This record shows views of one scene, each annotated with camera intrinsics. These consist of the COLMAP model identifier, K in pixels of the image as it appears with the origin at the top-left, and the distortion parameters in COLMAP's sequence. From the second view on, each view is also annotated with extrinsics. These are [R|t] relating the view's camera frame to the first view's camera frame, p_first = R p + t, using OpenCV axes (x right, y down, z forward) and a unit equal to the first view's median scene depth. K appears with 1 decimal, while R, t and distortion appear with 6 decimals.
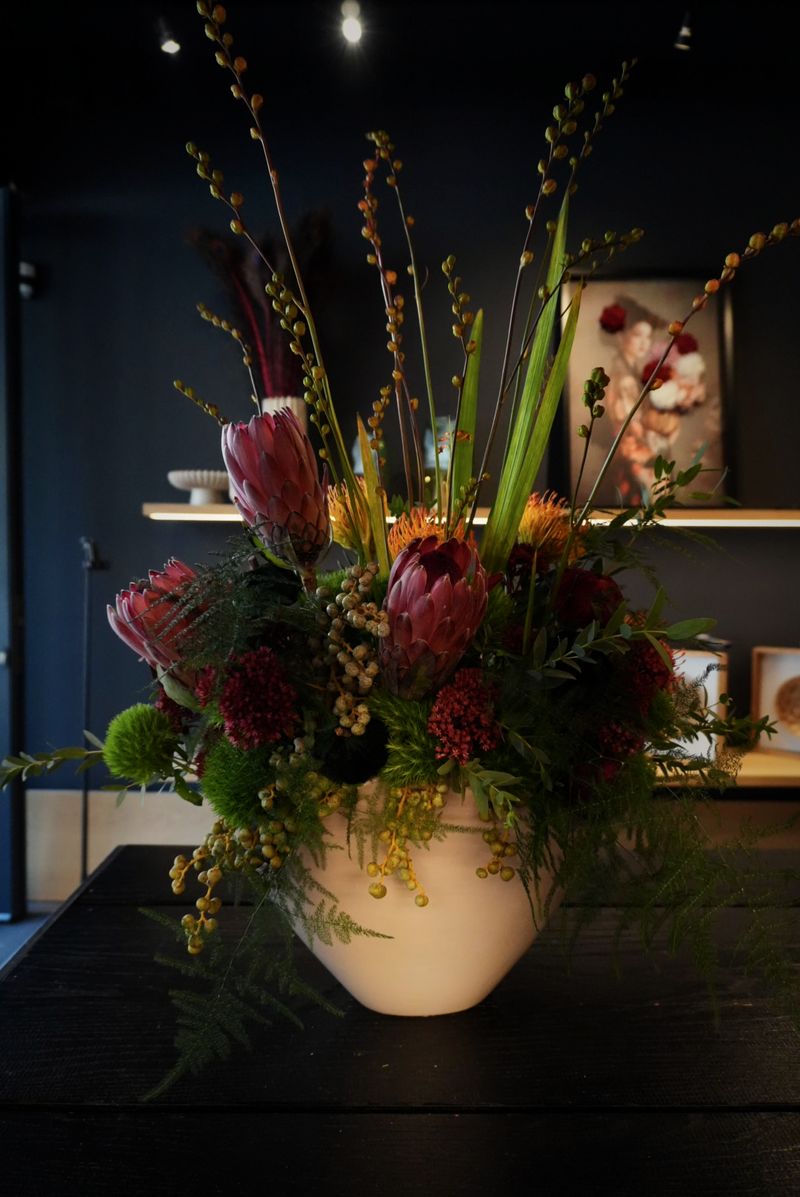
lens RADIAL K [[825.9, 0, 400.0], [0, 825.9, 598.5], [0, 0, 1]] dist [0.002139, -0.001708]
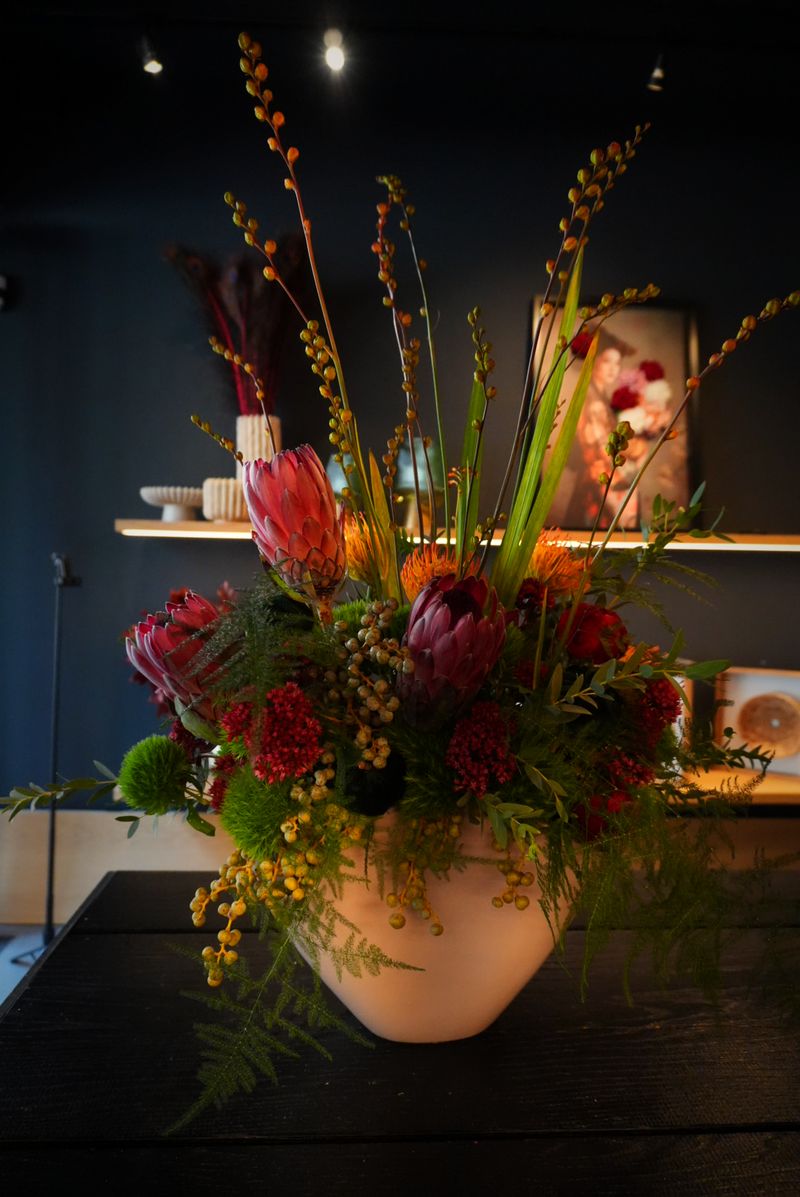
lens RADIAL K [[825.9, 0, 400.0], [0, 825.9, 598.5], [0, 0, 1]] dist [0.002139, -0.001708]
pose [[0.998707, 0.008617, 0.050107, -0.073940], [-0.007808, 0.999836, -0.016320, -0.026579], [-0.050240, 0.015908, 0.998611, -0.024206]]
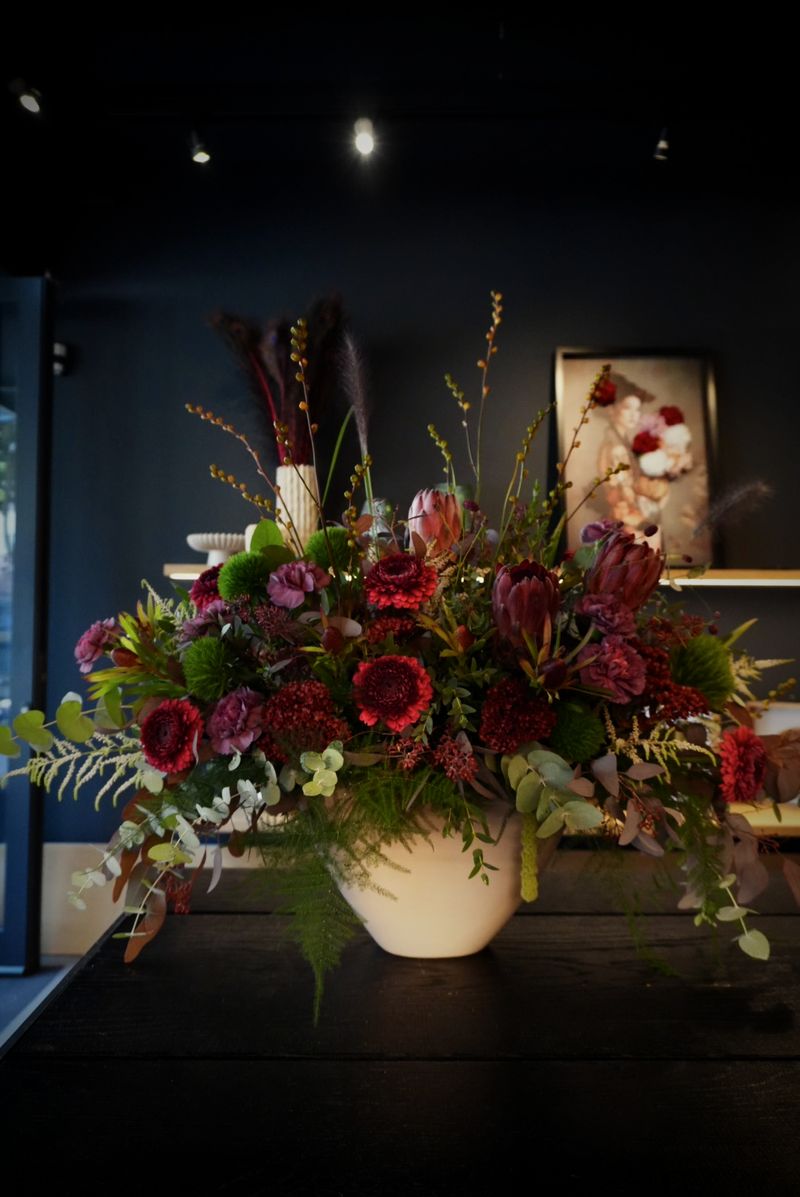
lens RADIAL K [[829.4, 0, 400.0], [0, 829.4, 598.5], [0, 0, 1]] dist [-0.004343, -0.001287]
pose [[0.999995, -0.002040, 0.002513, -0.045226], [0.002227, 0.997024, -0.077059, 0.042301], [-0.002348, 0.077064, 0.997023, -0.224967]]
